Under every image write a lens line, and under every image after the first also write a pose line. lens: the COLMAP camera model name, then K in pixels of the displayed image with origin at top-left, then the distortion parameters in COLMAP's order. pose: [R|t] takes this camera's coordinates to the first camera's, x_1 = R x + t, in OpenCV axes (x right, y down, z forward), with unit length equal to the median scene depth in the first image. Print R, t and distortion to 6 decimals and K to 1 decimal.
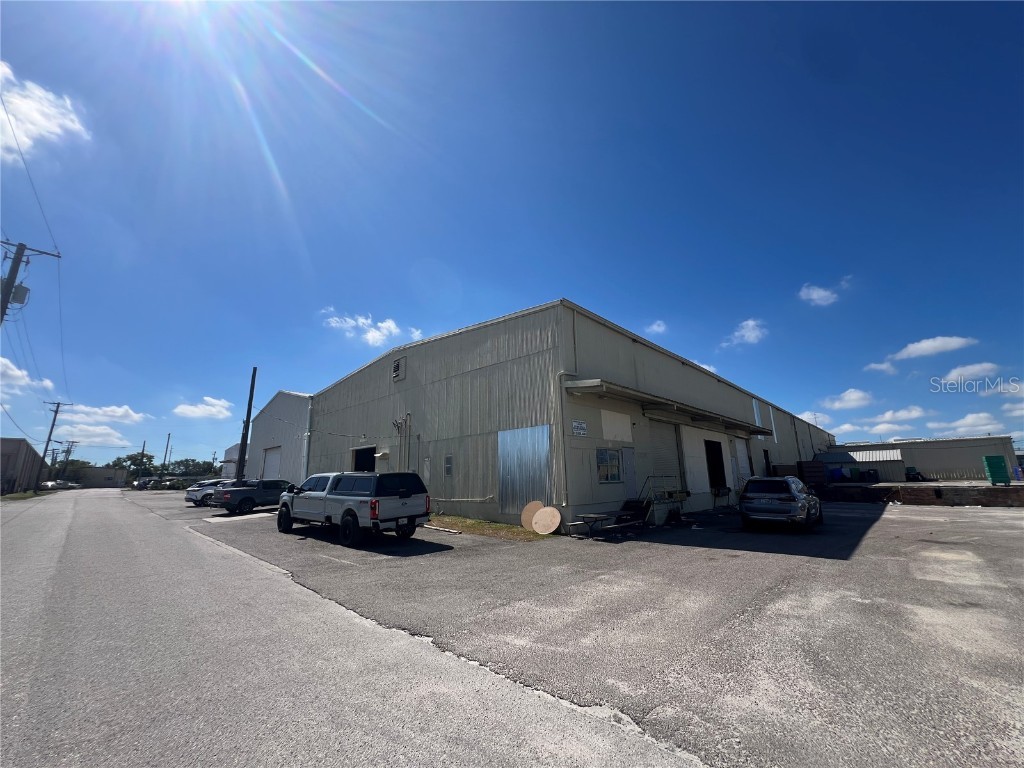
lens RADIAL K [[407.7, 0, 516.1], [0, 407.7, 379.9], [0, 0, 1]] dist [0.001035, -0.000417]
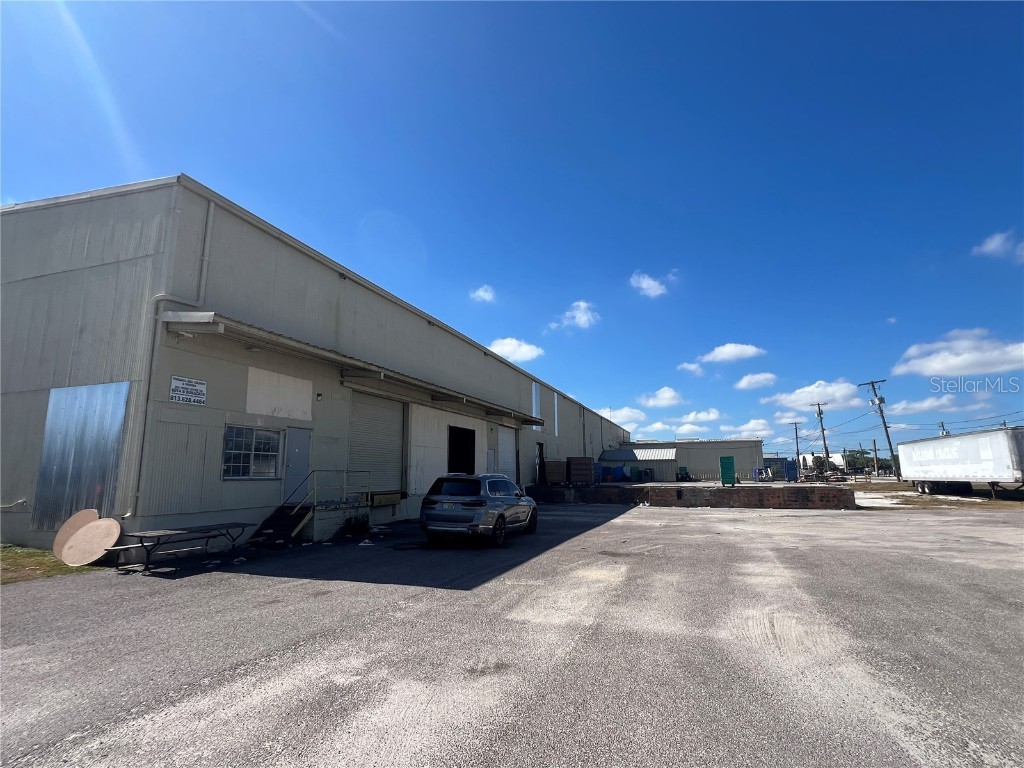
lens RADIAL K [[515.3, 0, 512.2], [0, 515.3, 383.3], [0, 0, 1]] dist [-0.000446, 0.000327]
pose [[0.919607, 0.083019, 0.383968, 0.210464], [-0.107217, 0.993348, 0.042012, 0.014890], [-0.377926, -0.079802, 0.922390, 0.069354]]
